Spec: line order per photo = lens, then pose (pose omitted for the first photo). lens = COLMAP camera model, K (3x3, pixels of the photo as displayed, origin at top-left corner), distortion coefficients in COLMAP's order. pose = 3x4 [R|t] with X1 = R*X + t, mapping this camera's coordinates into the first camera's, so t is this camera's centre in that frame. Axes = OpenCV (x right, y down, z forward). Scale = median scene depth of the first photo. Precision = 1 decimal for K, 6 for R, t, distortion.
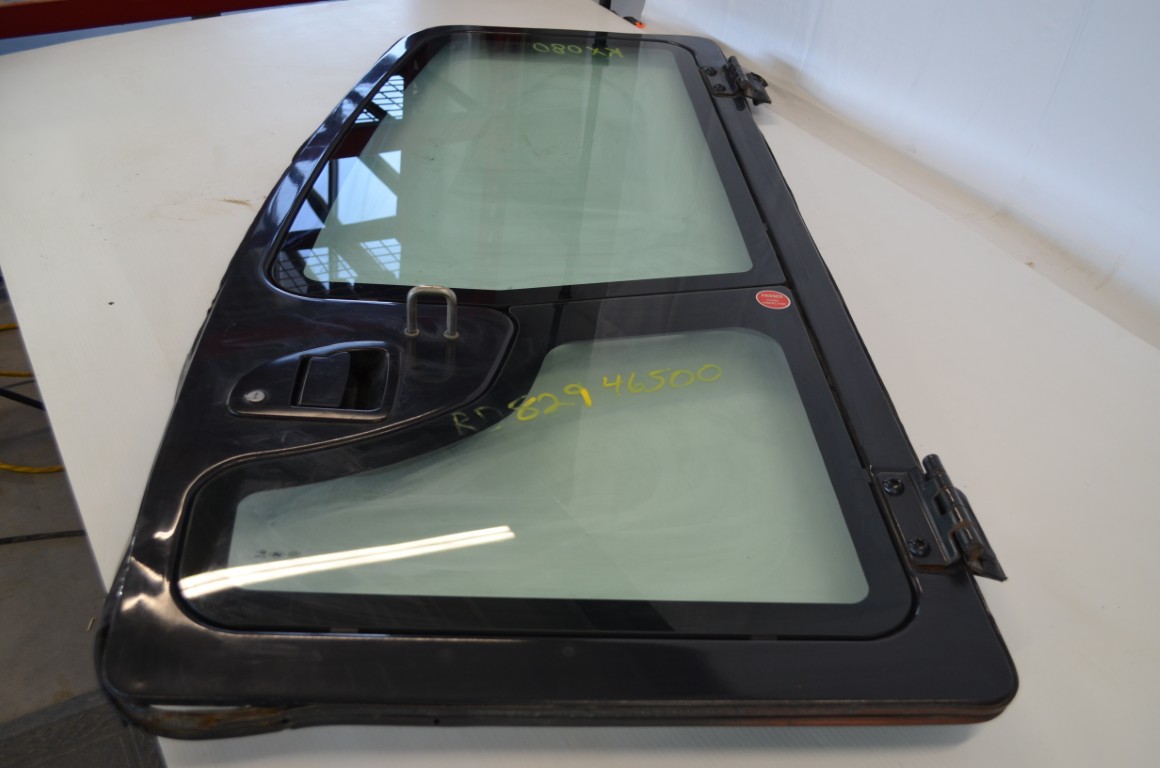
lens RADIAL K [[1106.9, 0, 584.5], [0, 1106.9, 385.0], [0, 0, 1]] dist [-0.073004, 0.021408]
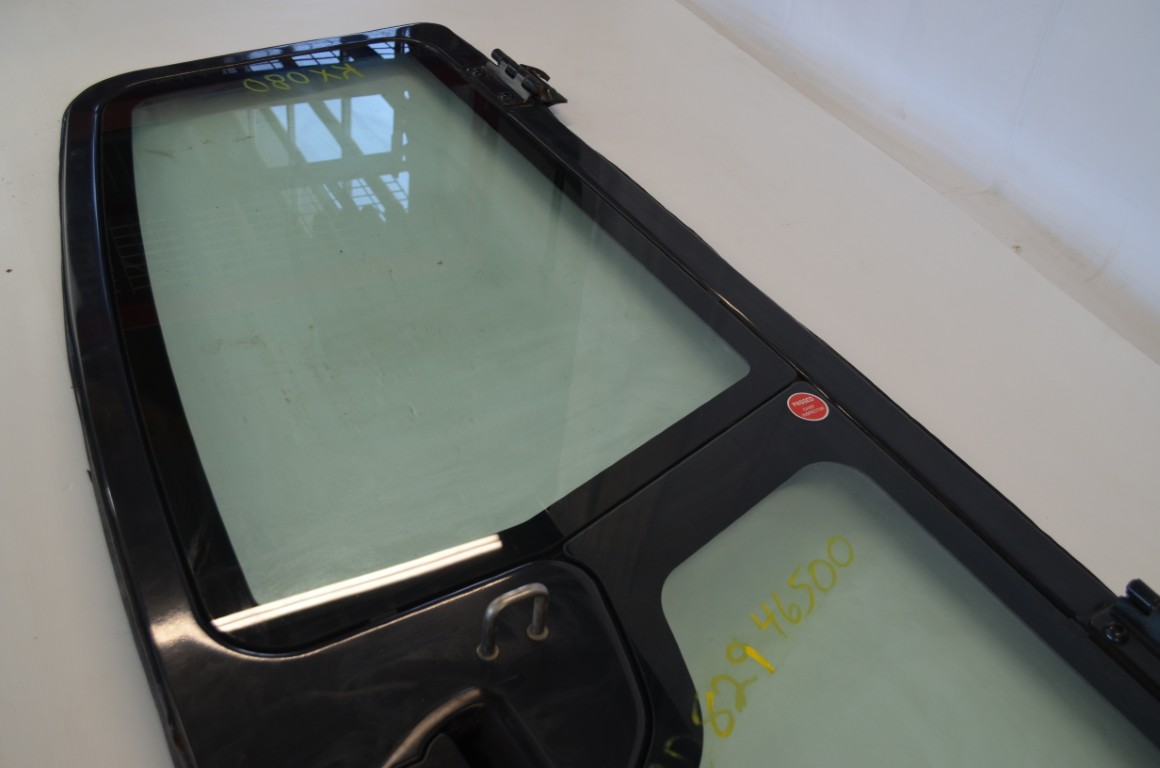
lens RADIAL K [[1114.3, 0, 580.0], [0, 1114.3, 384.0], [0, 0, 1]] dist [-0.047560, -0.009549]
pose [[0.880277, -0.302779, 0.365290, -0.238945], [0.257063, 0.951471, 0.169177, -0.239753], [-0.398786, -0.055020, 0.915392, 0.269866]]
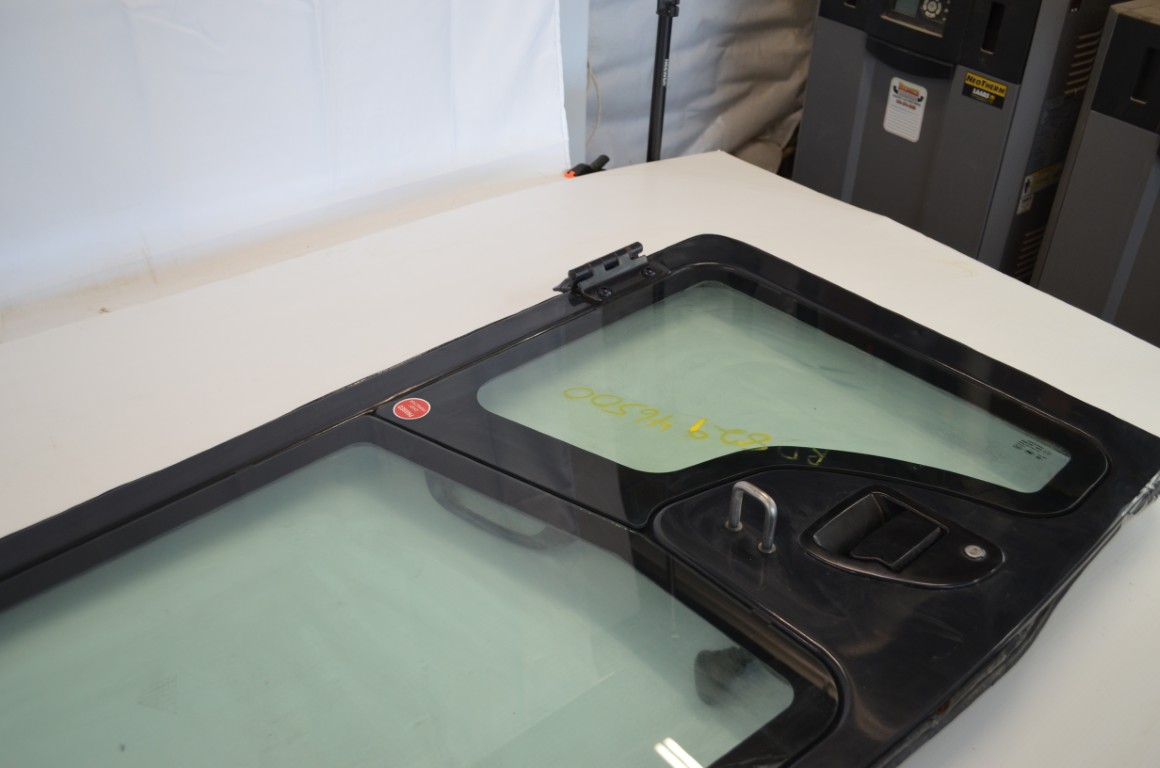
lens RADIAL K [[1114.3, 0, 580.0], [0, 1114.3, 384.0], [0, 0, 1]] dist [-0.047560, -0.009549]
pose [[-0.616497, -0.520420, 0.590842, -0.405625], [0.407955, 0.430697, 0.805030, -0.686537], [-0.673428, 0.737335, -0.053215, 0.813241]]
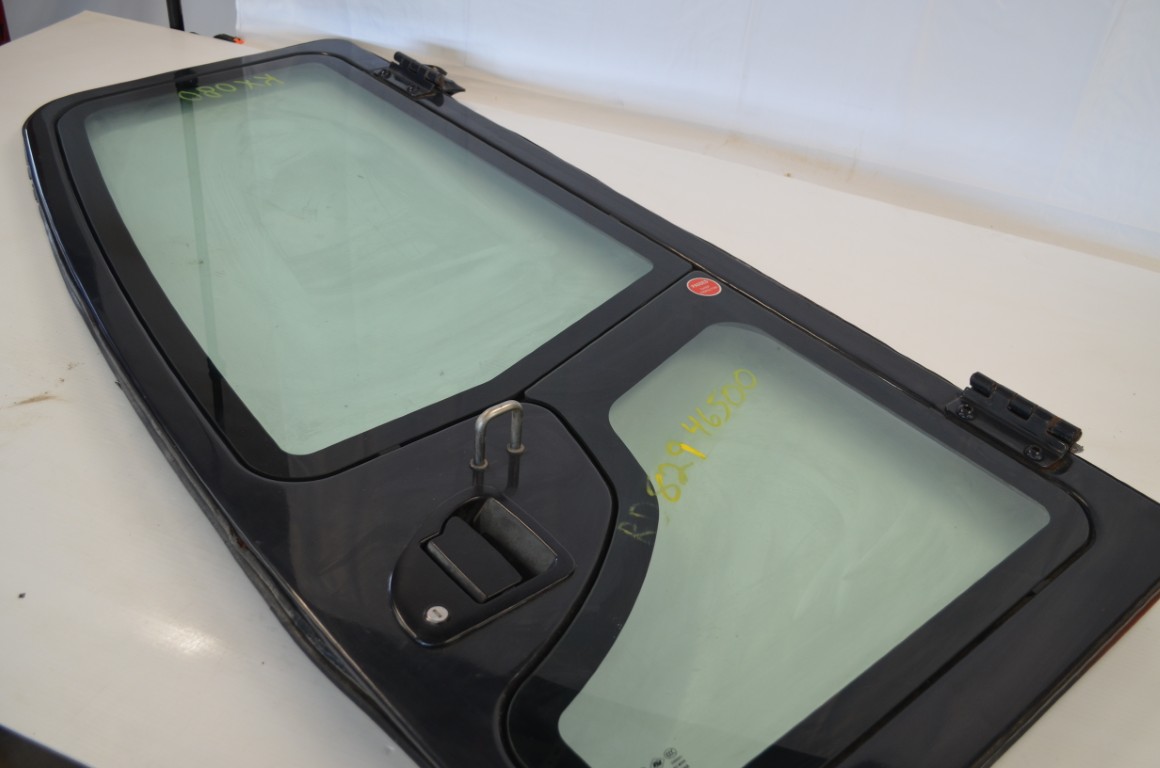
lens RADIAL K [[1110.8, 0, 574.6], [0, 1110.8, 379.7], [0, 0, 1]] dist [-0.041979, 0.012970]
pose [[0.801283, -0.372337, 0.468307, -0.369264], [0.347215, 0.926847, 0.142815, -0.159346], [-0.487224, 0.048168, 0.871948, 0.159089]]
